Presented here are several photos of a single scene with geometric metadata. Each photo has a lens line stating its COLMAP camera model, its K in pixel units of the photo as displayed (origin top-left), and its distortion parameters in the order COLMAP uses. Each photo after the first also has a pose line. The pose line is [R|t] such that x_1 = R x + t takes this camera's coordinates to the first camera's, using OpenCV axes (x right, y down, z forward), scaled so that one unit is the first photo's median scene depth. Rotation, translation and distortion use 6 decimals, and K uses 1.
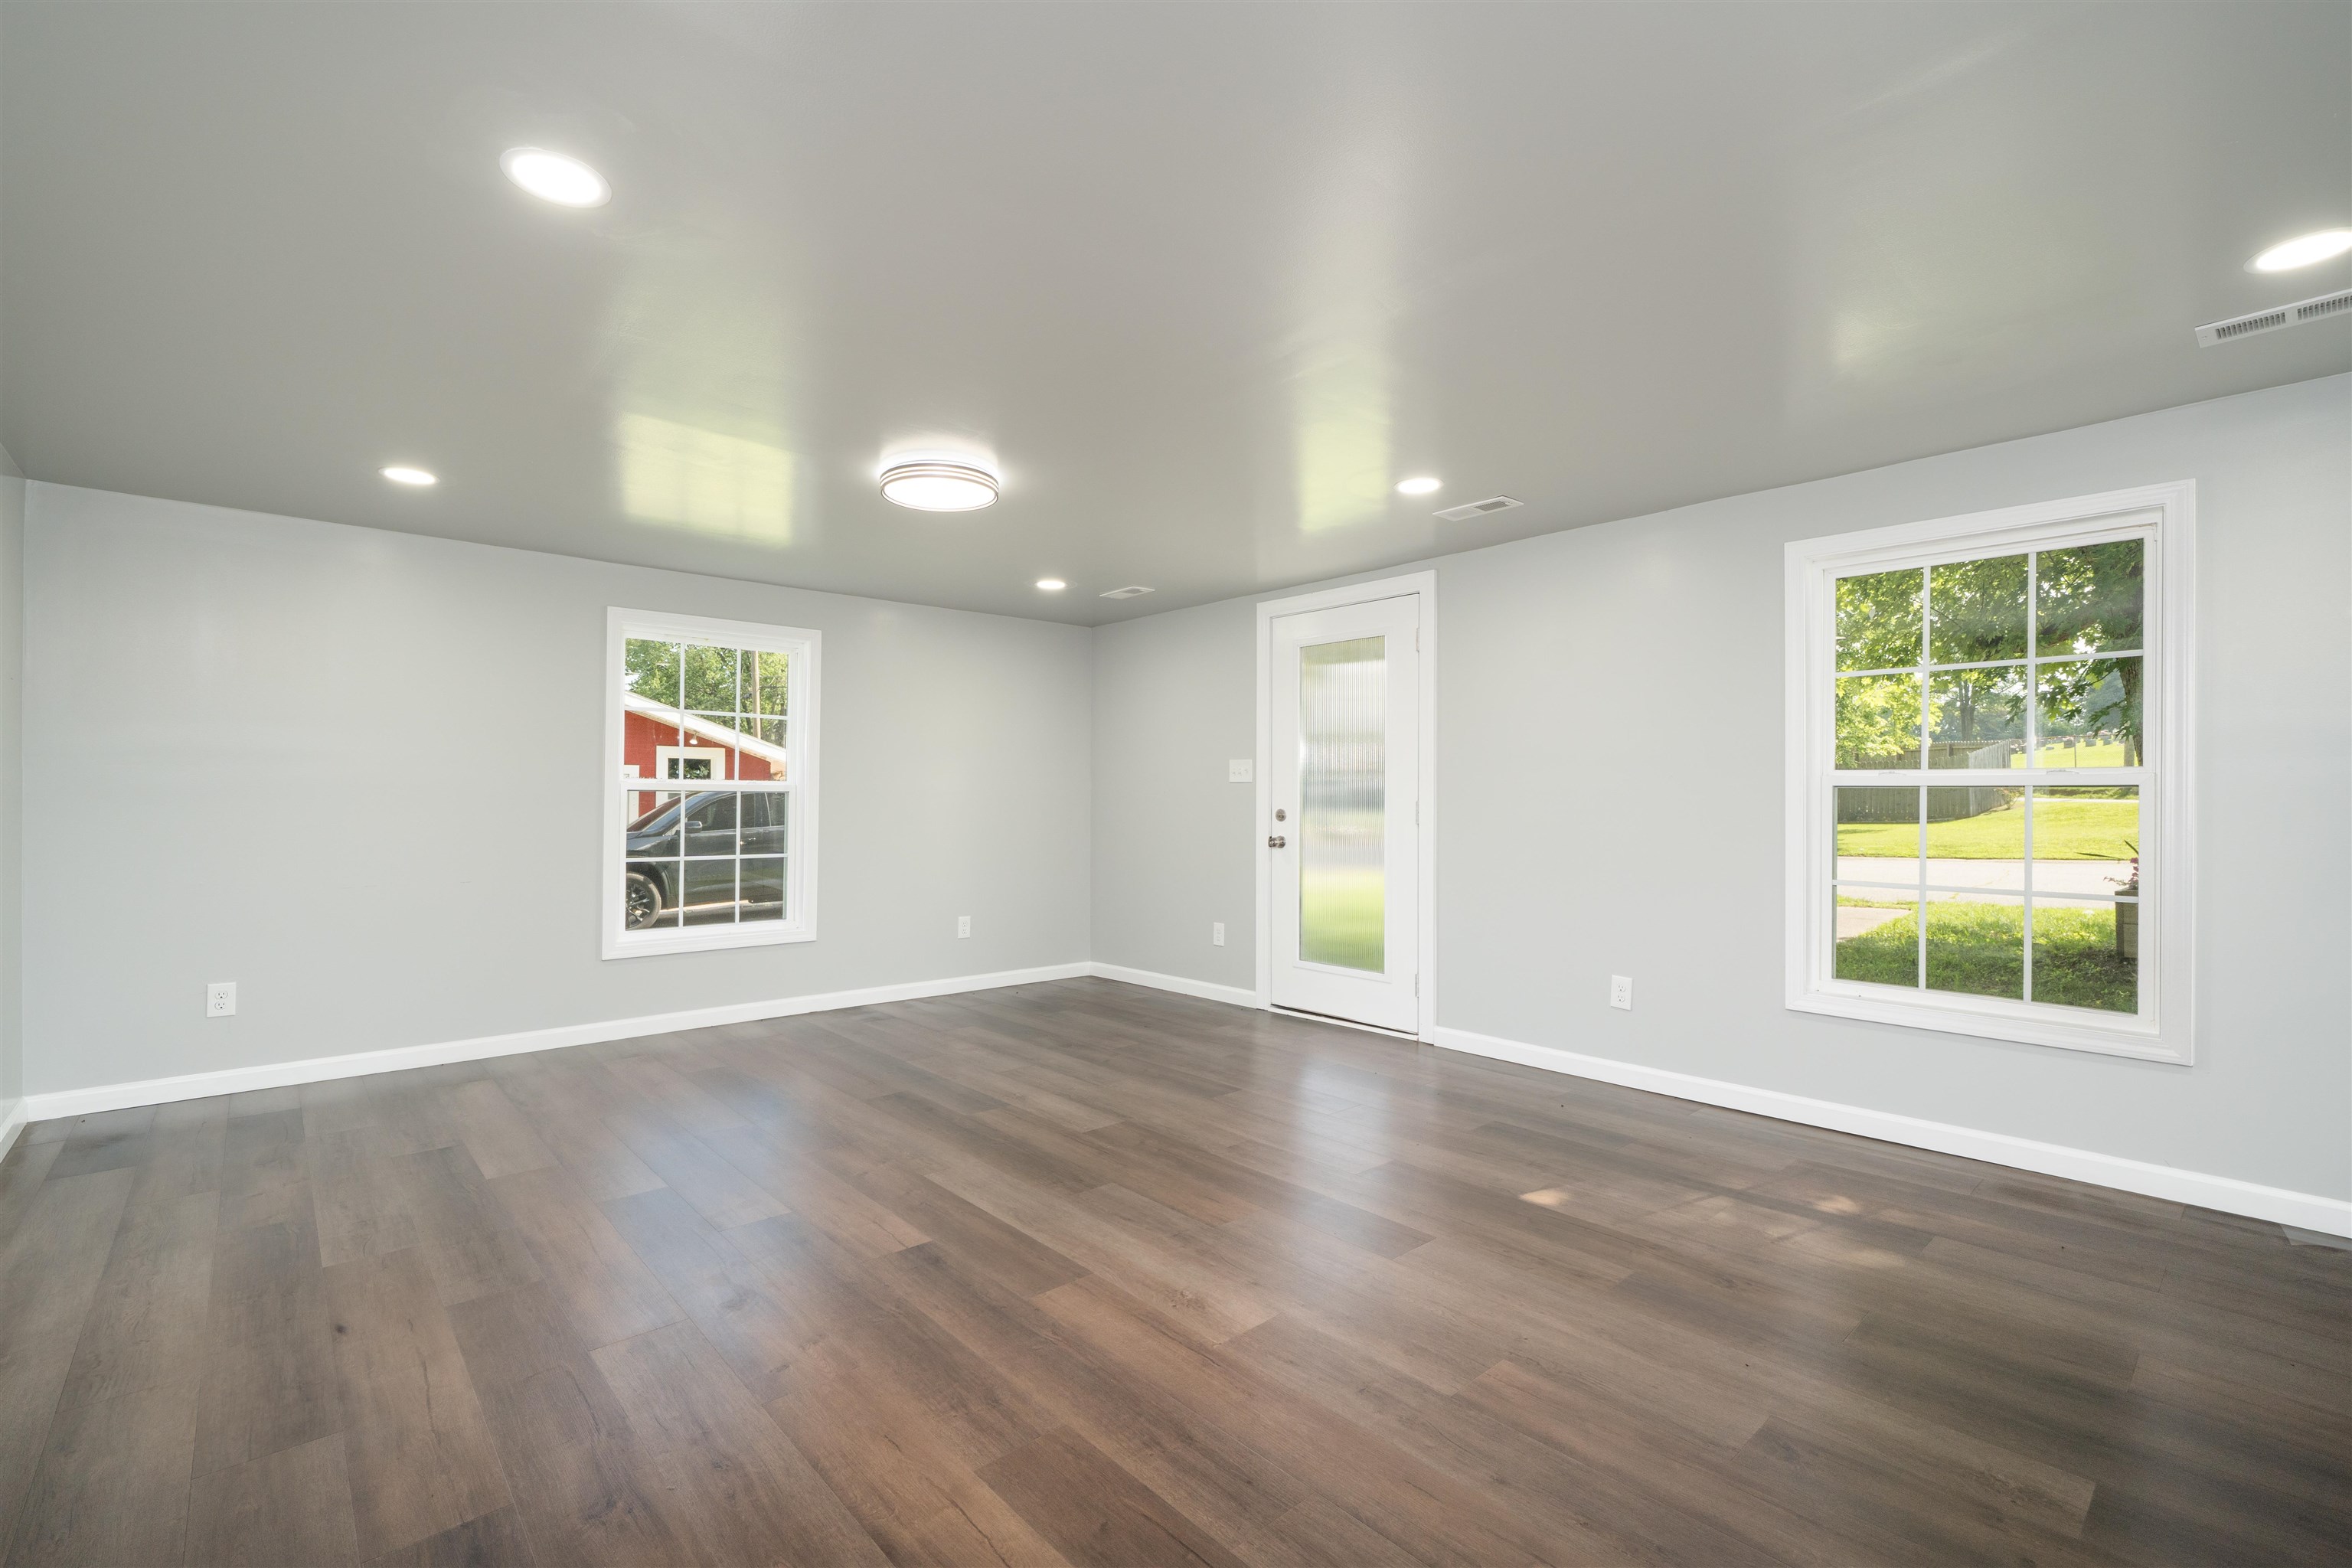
lens RADIAL K [[1006.2, 0, 1166.1], [0, 1006.2, 792.6], [0, 0, 1]] dist [-0.002757, -0.000199]
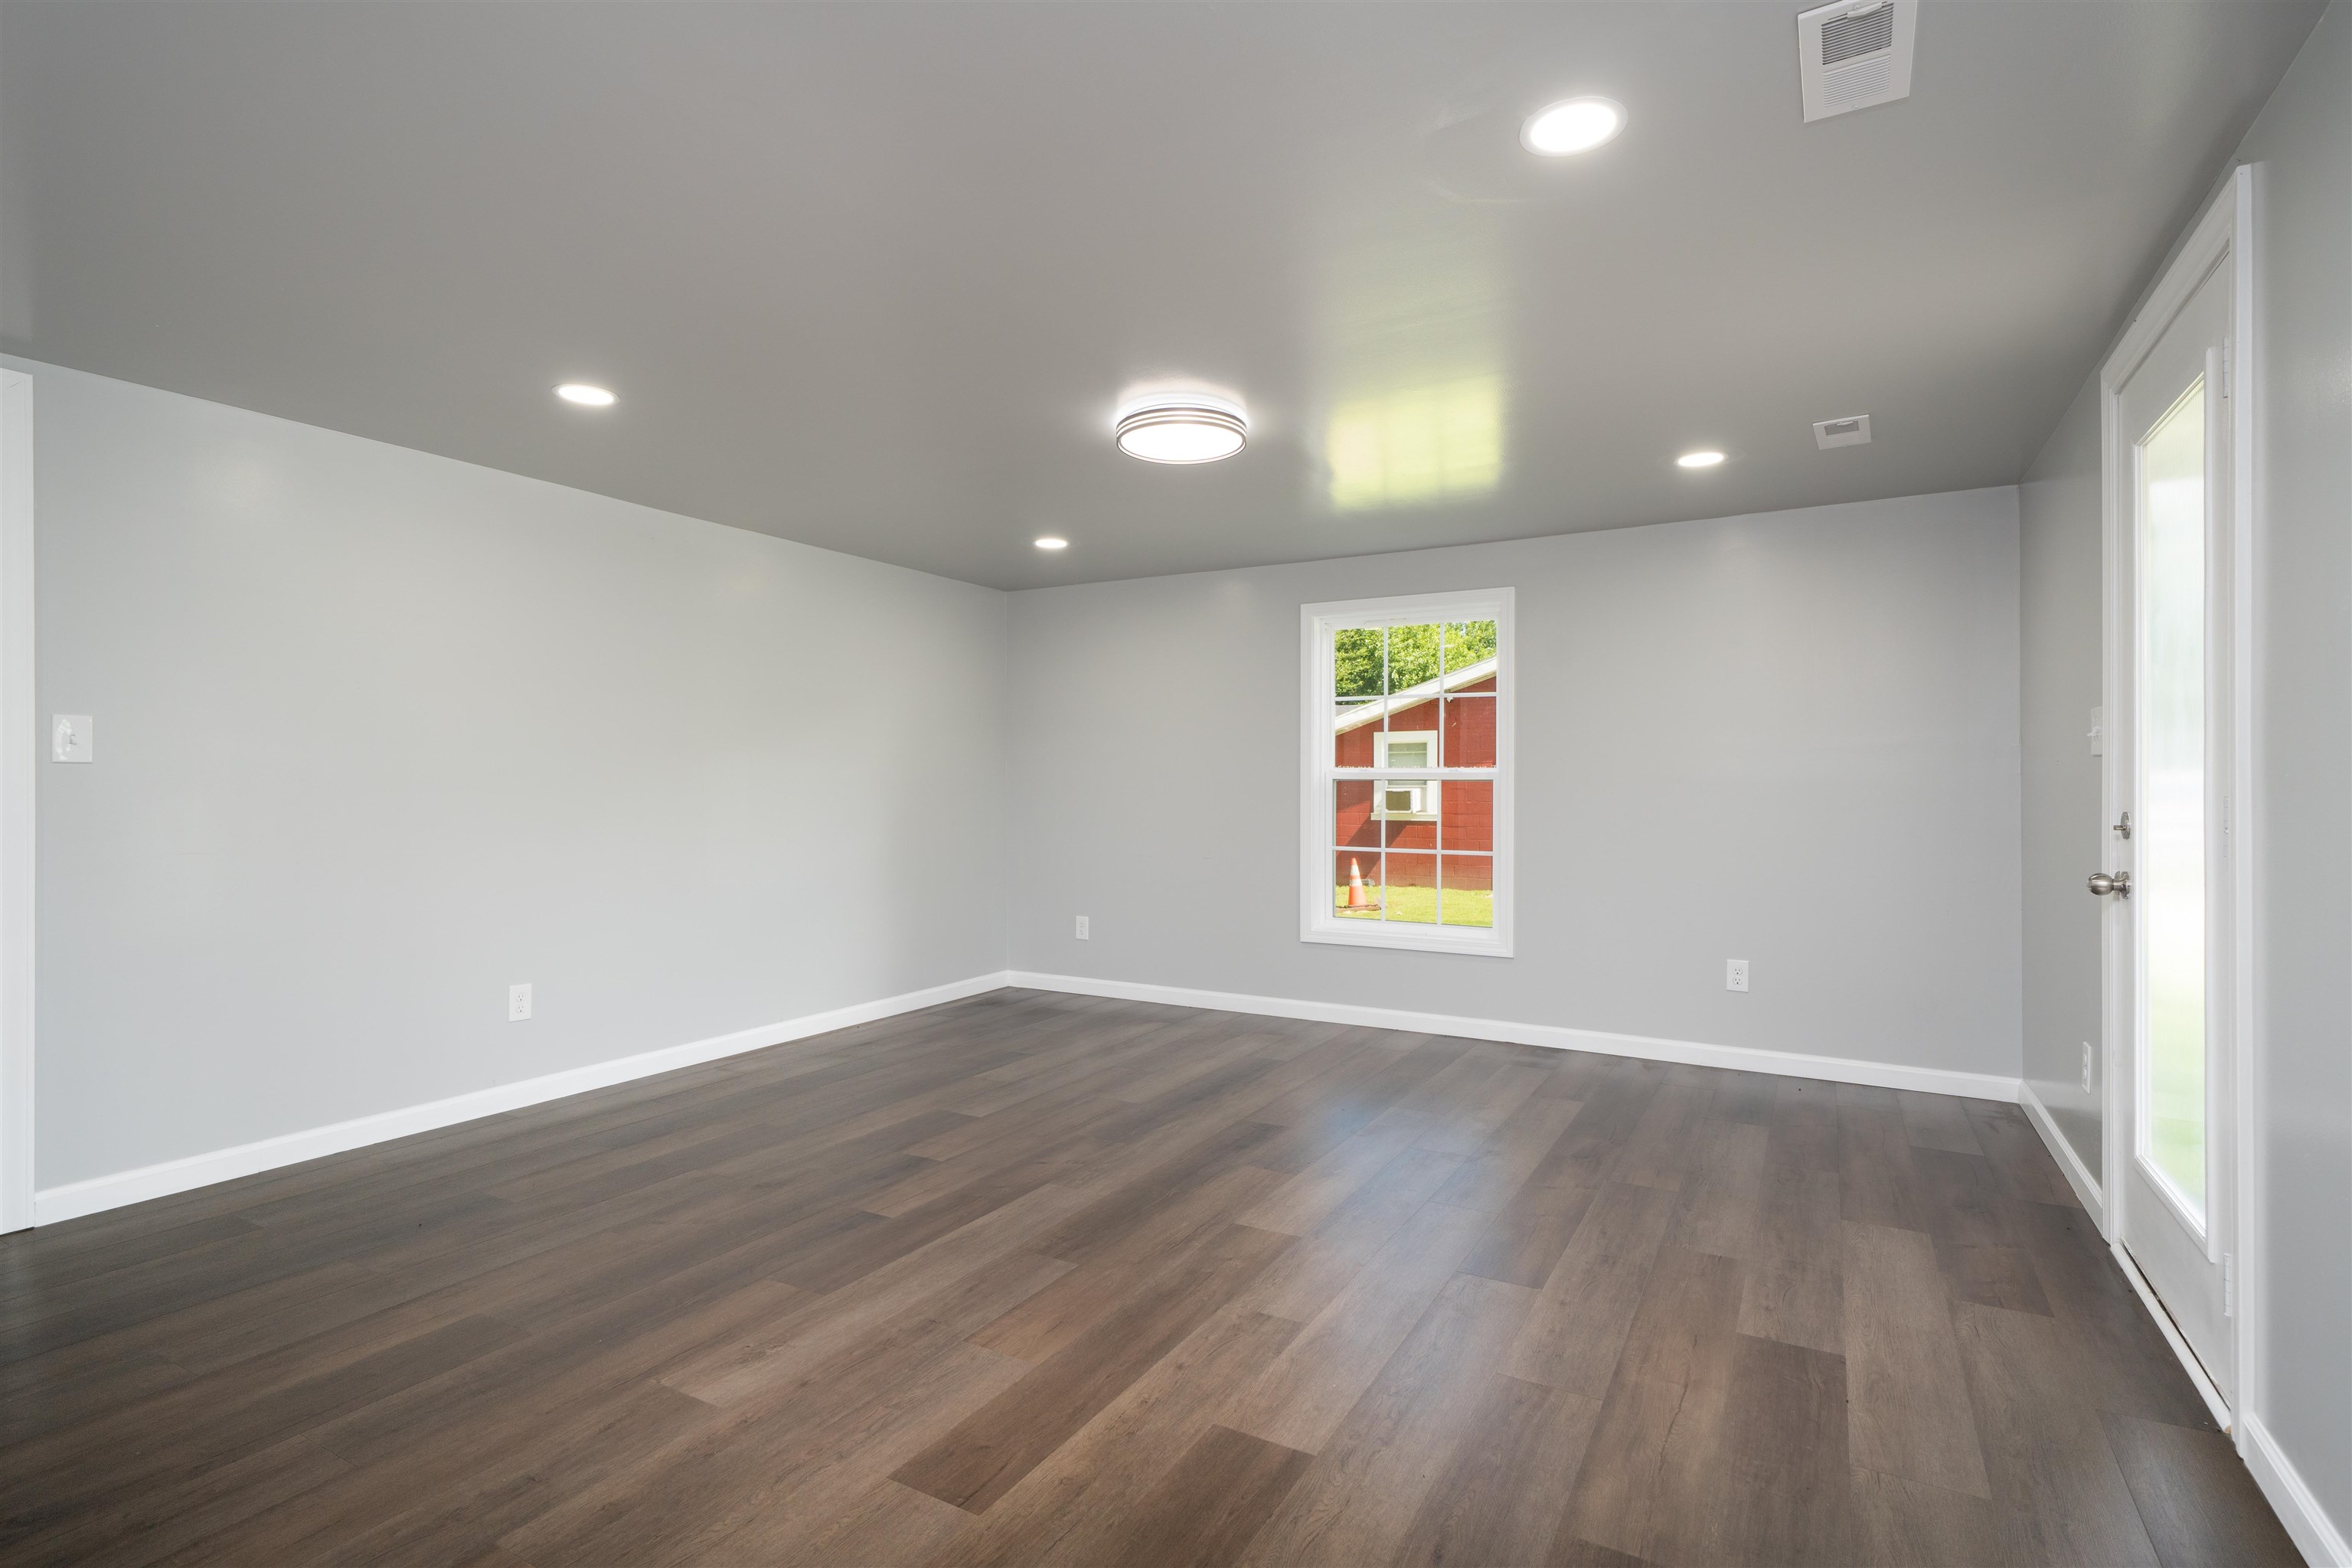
lens RADIAL K [[1129.4, 0, 1166.5], [0, 1129.4, 782.0], [0, 0, 1]] dist [0.000389, -0.000684]
pose [[0.329772, -0.002589, -0.944057, 0.712006], [0.003928, 0.999991, -0.001370, 0.001462], [0.944052, -0.003257, 0.329779, 0.661846]]
